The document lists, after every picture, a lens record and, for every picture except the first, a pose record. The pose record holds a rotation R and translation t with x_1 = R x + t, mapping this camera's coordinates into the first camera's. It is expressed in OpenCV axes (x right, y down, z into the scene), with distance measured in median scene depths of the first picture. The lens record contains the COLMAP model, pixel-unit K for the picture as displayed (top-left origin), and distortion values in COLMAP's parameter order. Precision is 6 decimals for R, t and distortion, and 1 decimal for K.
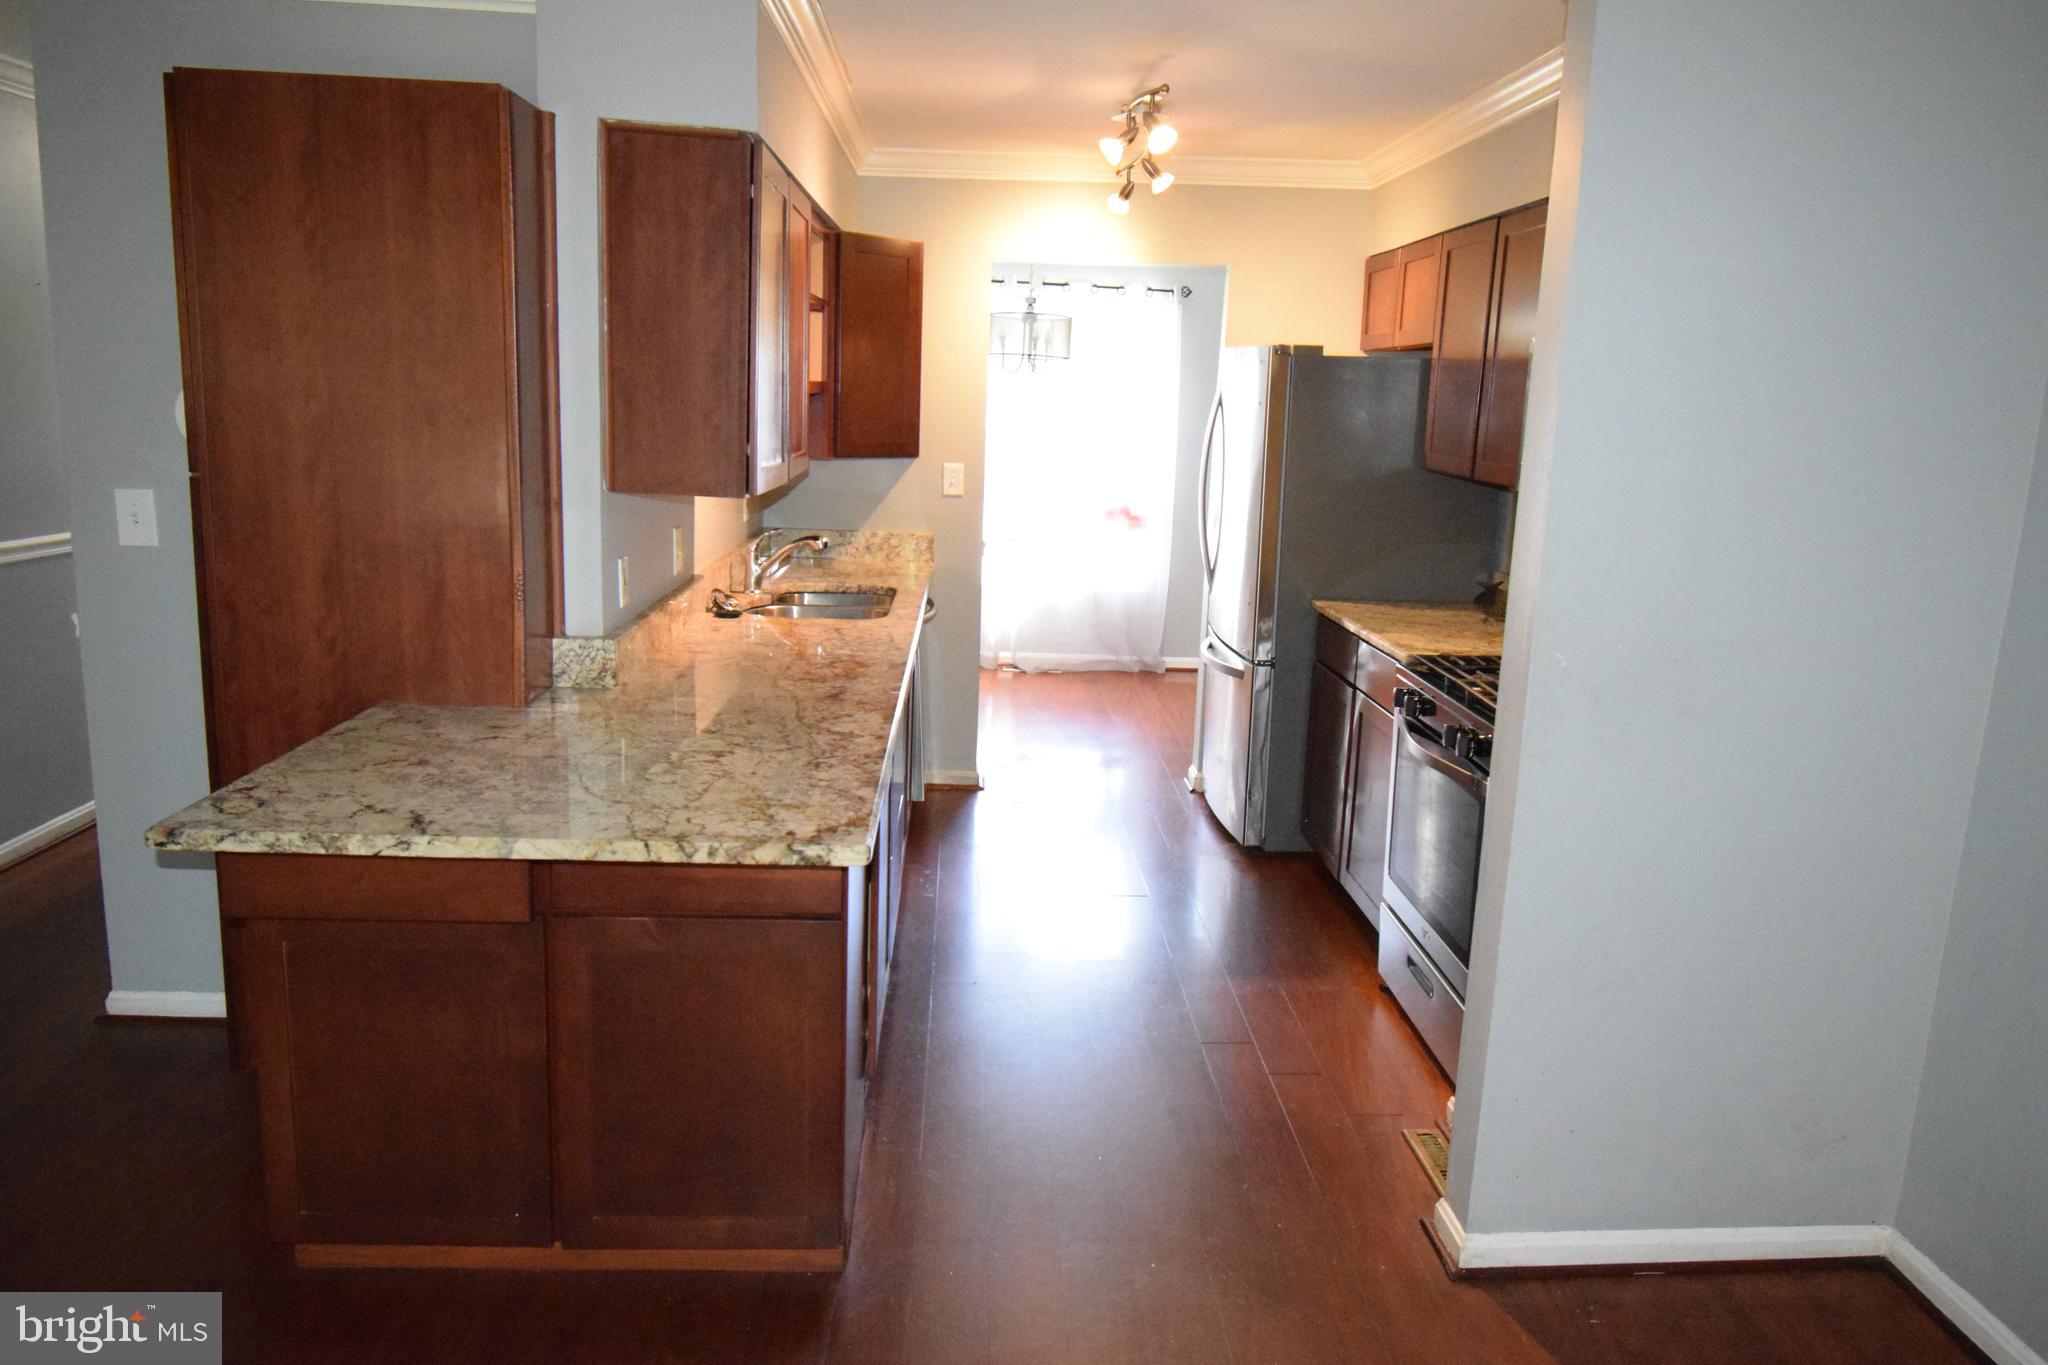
lens RADIAL K [[1438.9, 0, 1040.4], [0, 1438.9, 677.5], [0, 0, 1]] dist [0.017430, -0.031109]
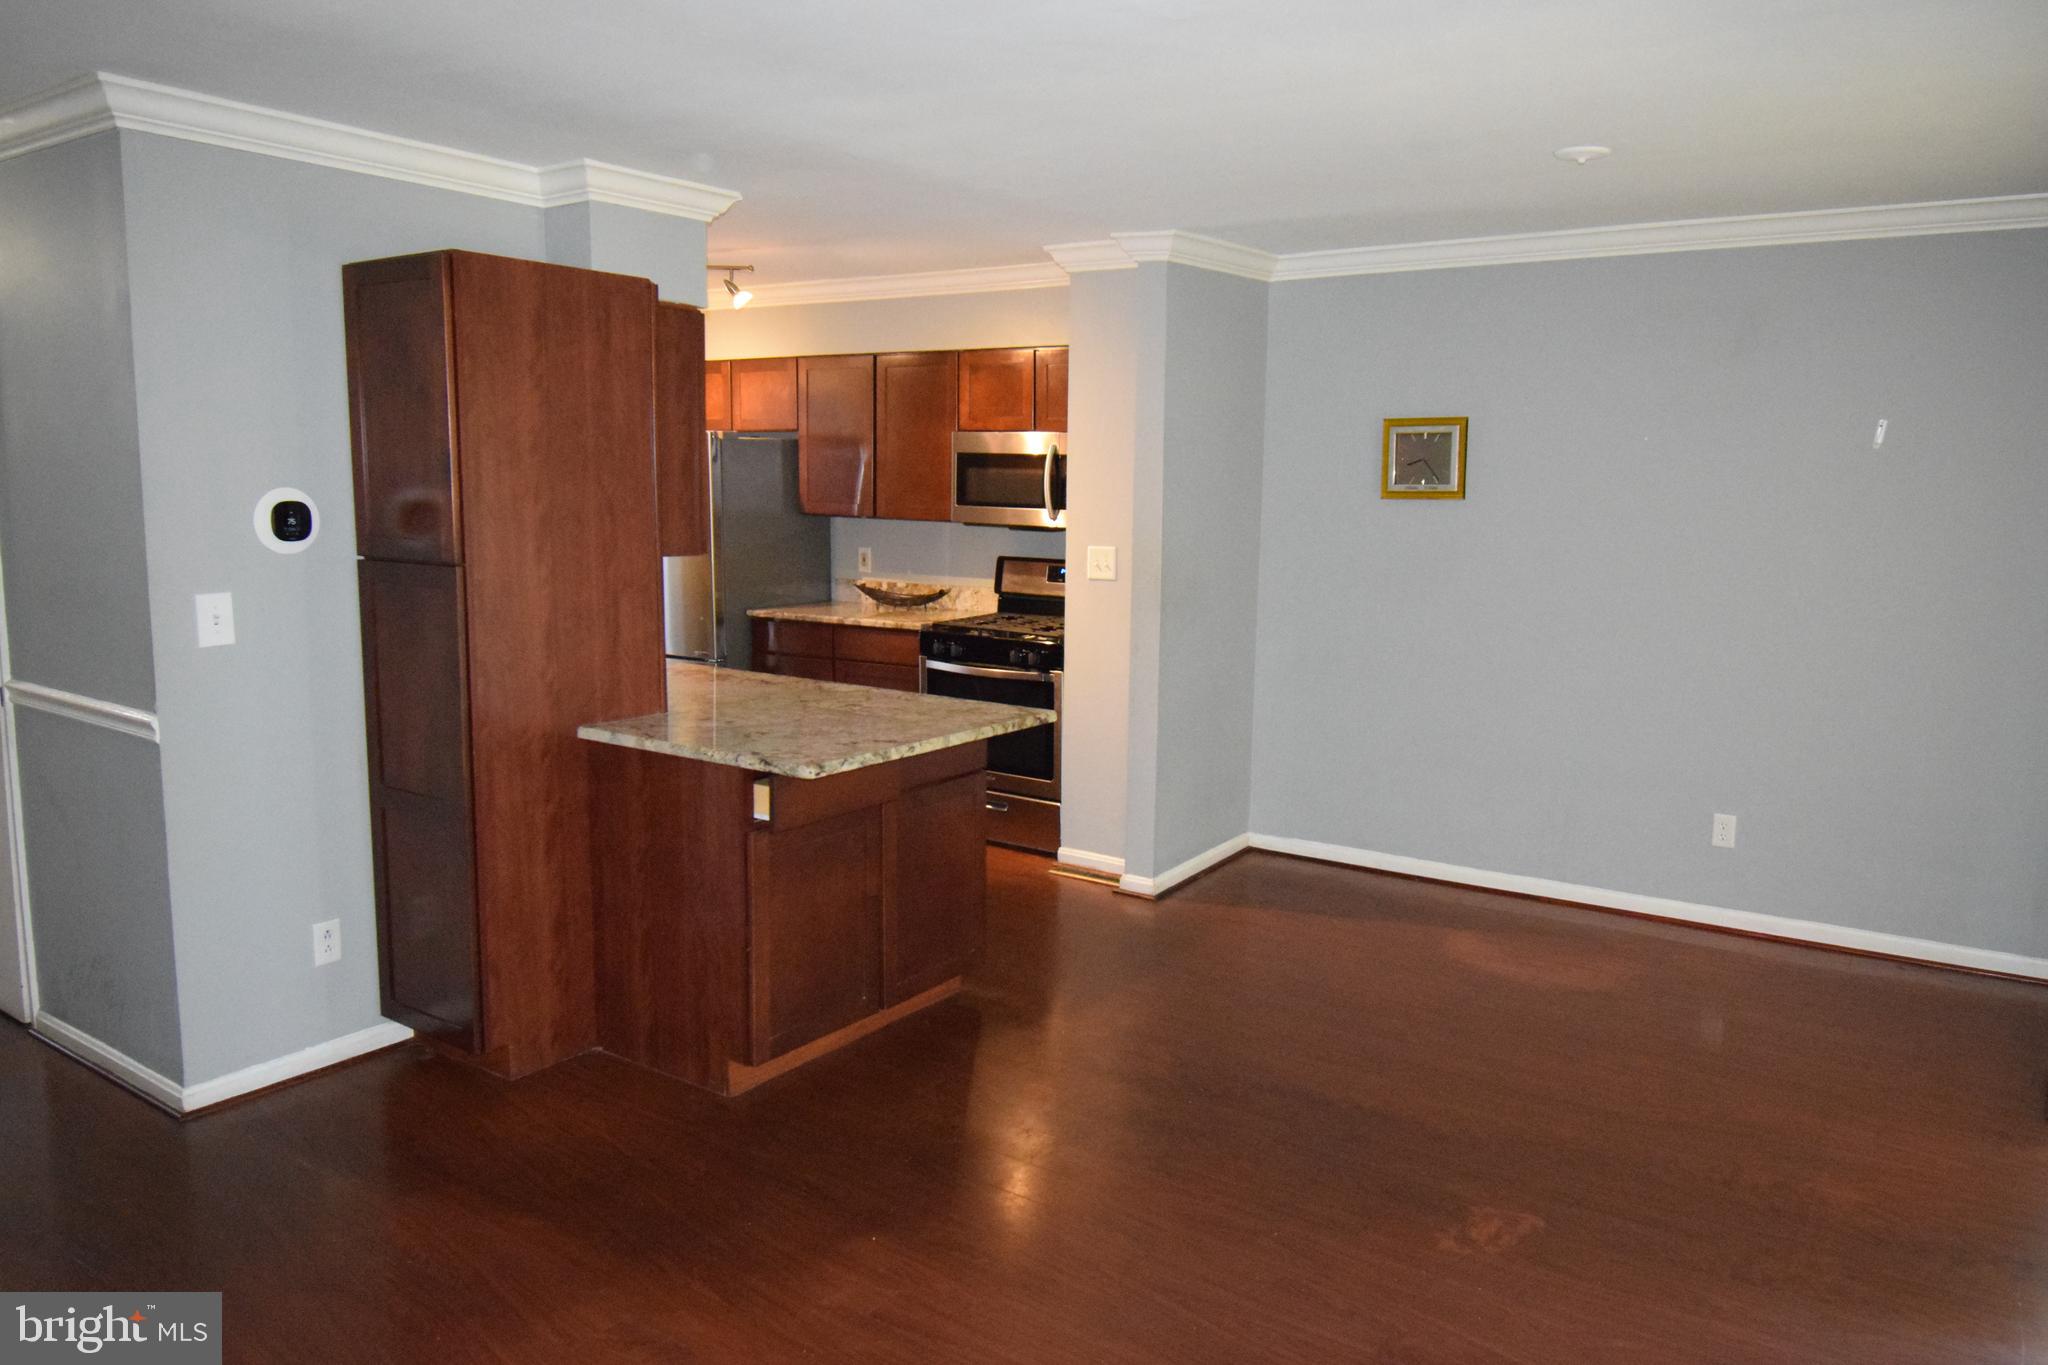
lens RADIAL K [[1438.9, 0, 1040.4], [0, 1438.9, 677.5], [0, 0, 1]] dist [0.017430, -0.031109]
pose [[0.609745, -0.144456, 0.779323, -1.140402], [0.166189, 0.984696, 0.052498, -0.023680], [-0.774979, 0.097505, 0.624420, -0.147636]]
